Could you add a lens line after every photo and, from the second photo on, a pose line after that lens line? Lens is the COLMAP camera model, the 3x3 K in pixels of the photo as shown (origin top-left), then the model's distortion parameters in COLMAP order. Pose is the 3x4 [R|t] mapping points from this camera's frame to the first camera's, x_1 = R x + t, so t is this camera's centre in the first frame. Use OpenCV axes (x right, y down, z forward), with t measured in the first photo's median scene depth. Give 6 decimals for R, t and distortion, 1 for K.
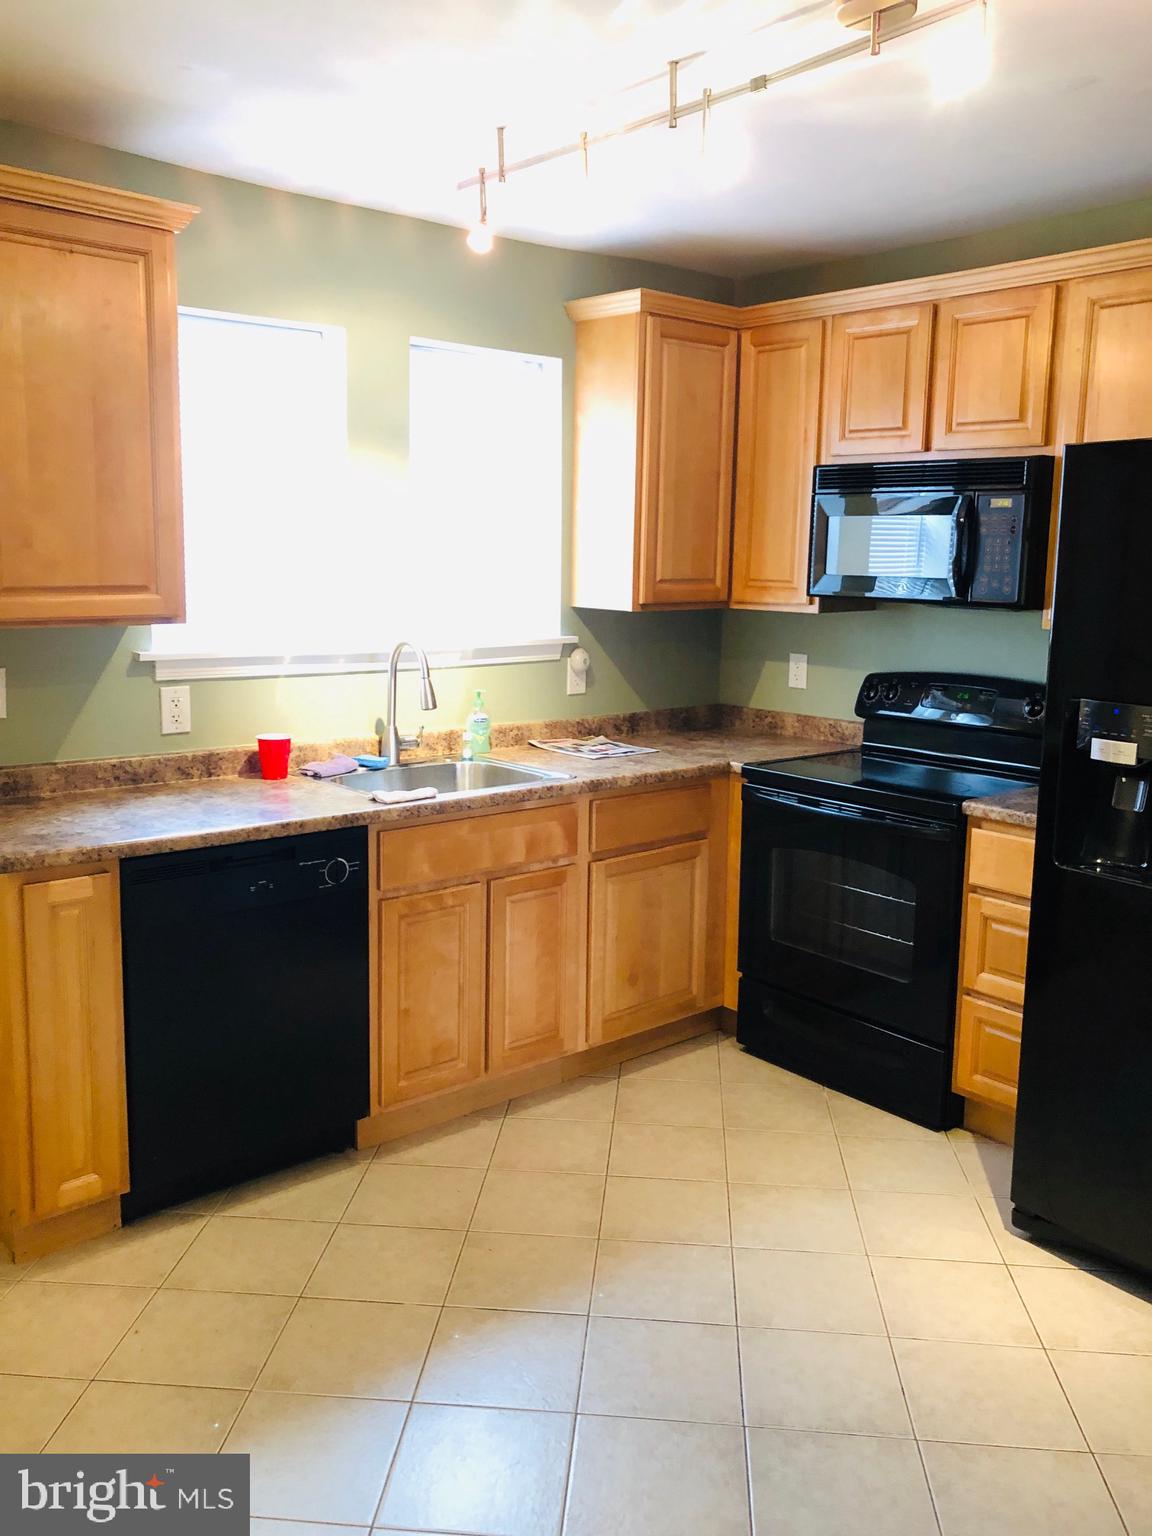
lens RADIAL K [[1265.1, 0, 576.0], [0, 1265.1, 768.0], [0, 0, 1]] dist [0.006061, -0.006495]
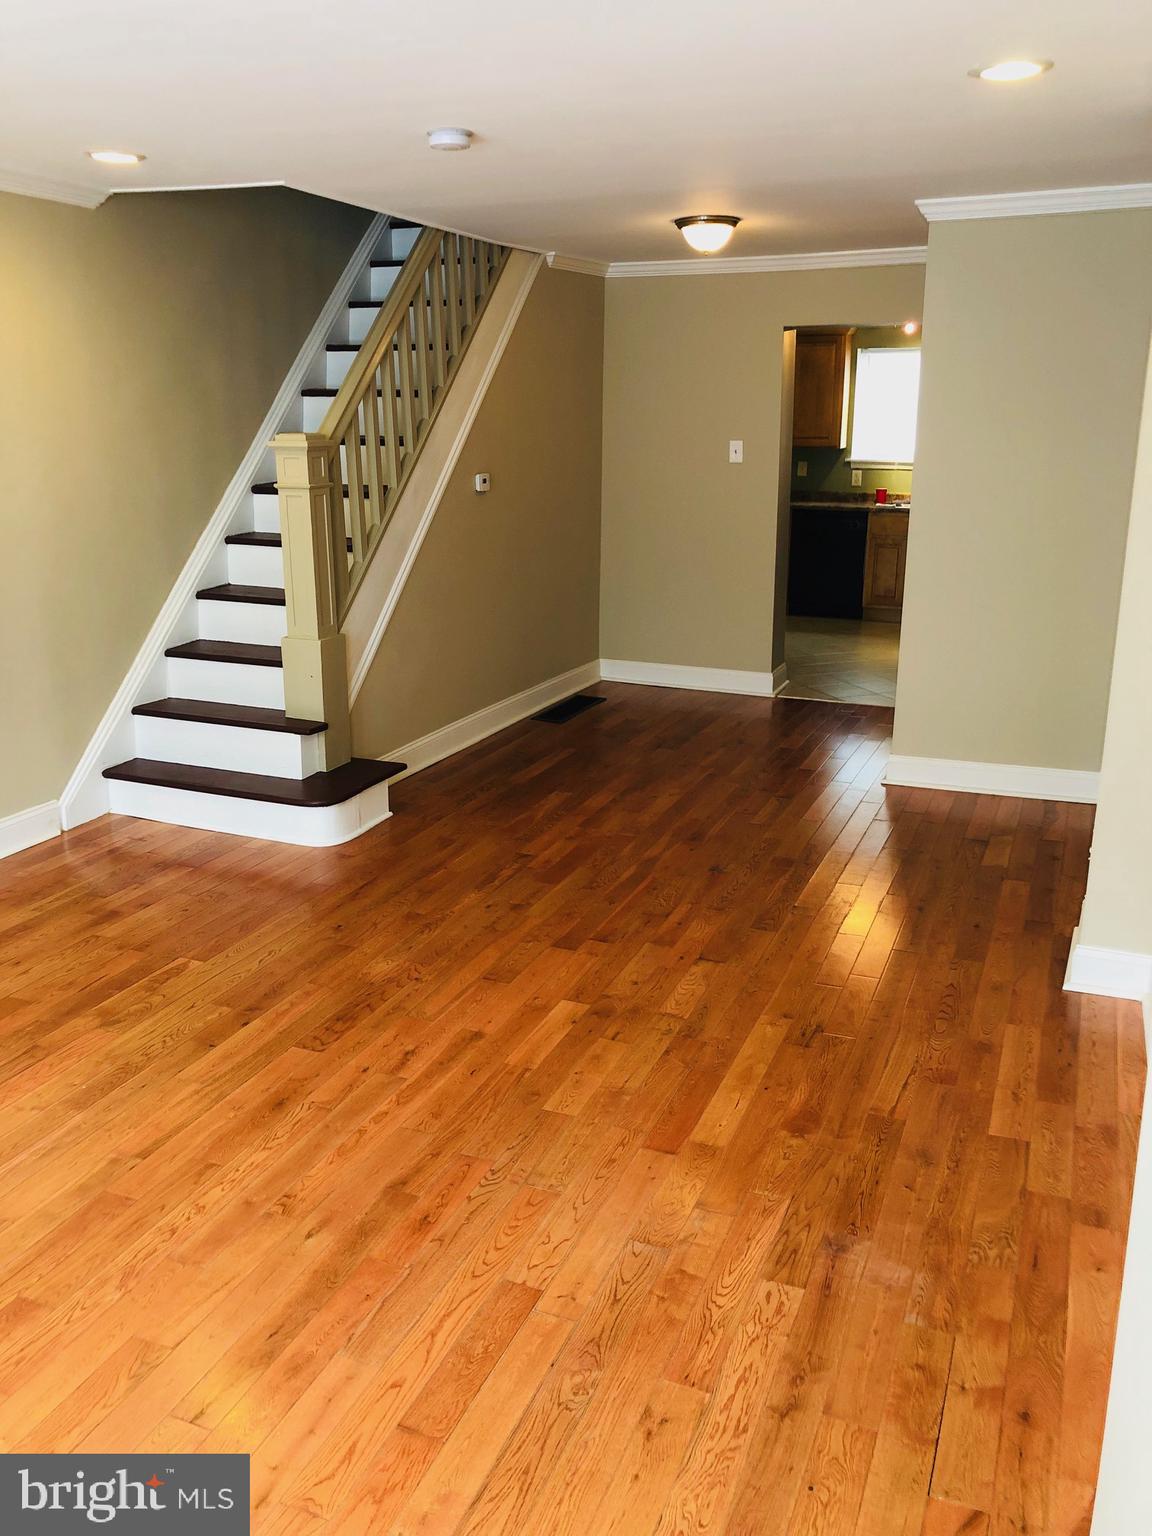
lens RADIAL K [[1265.1, 0, 576.0], [0, 1265.1, 768.0], [0, 0, 1]] dist [0.006061, -0.006495]
pose [[0.448552, 0.224816, -0.865020, 2.290233], [-0.143818, 0.973390, 0.178404, 0.197452], [0.882110, 0.044382, 0.468948, -1.078190]]
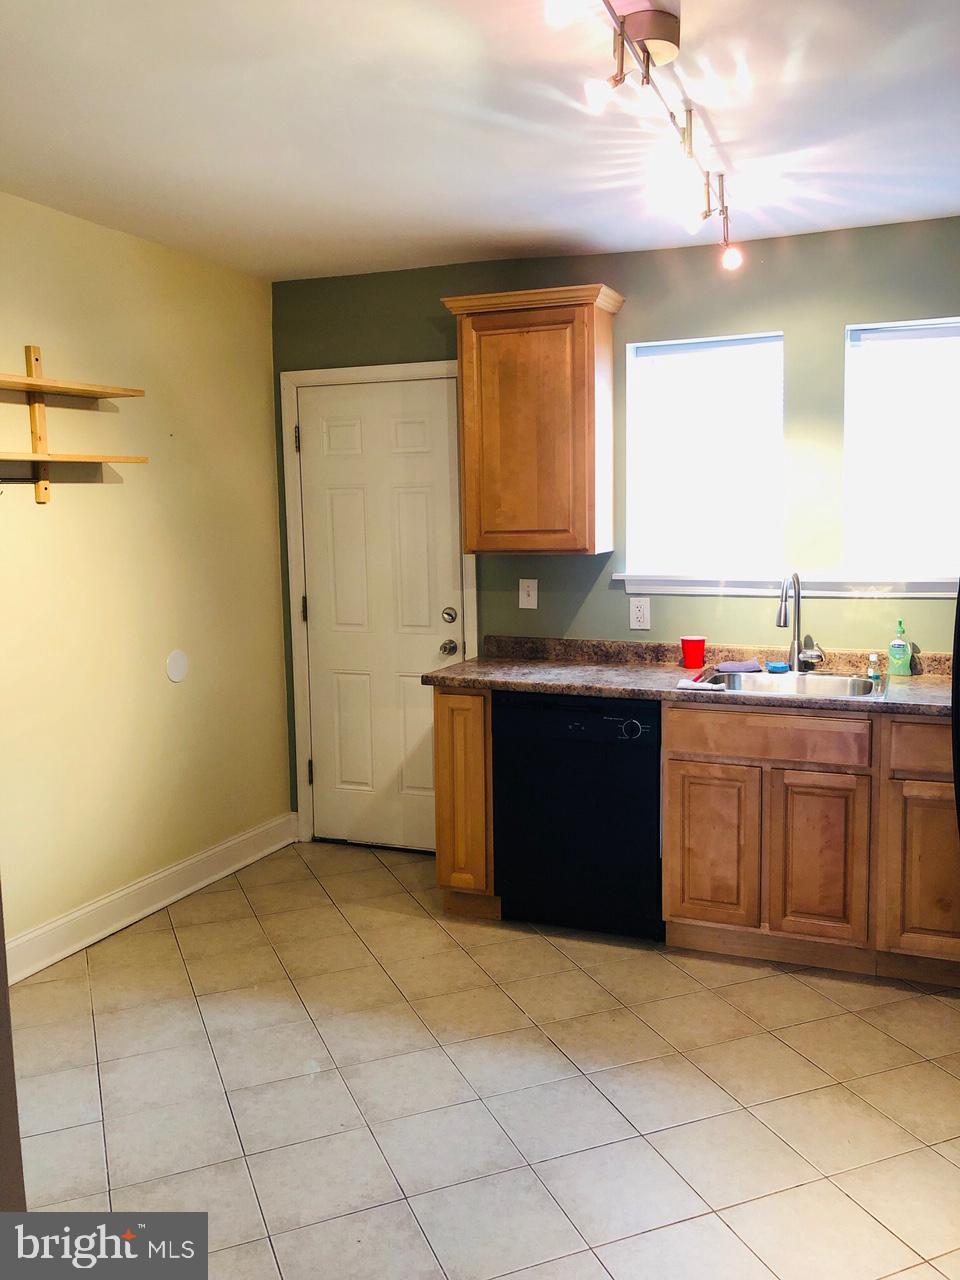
lens RADIAL K [[1049.3, 0, 480.0], [0, 1049.3, 640.0], [0, 0, 1]] dist [0.056689, -0.006213]
pose [[0.461146, 0.082594, -0.883472, 0.696452], [-0.127328, 0.991514, 0.026233, -0.023804], [0.878141, 0.100394, 0.467749, 0.266319]]
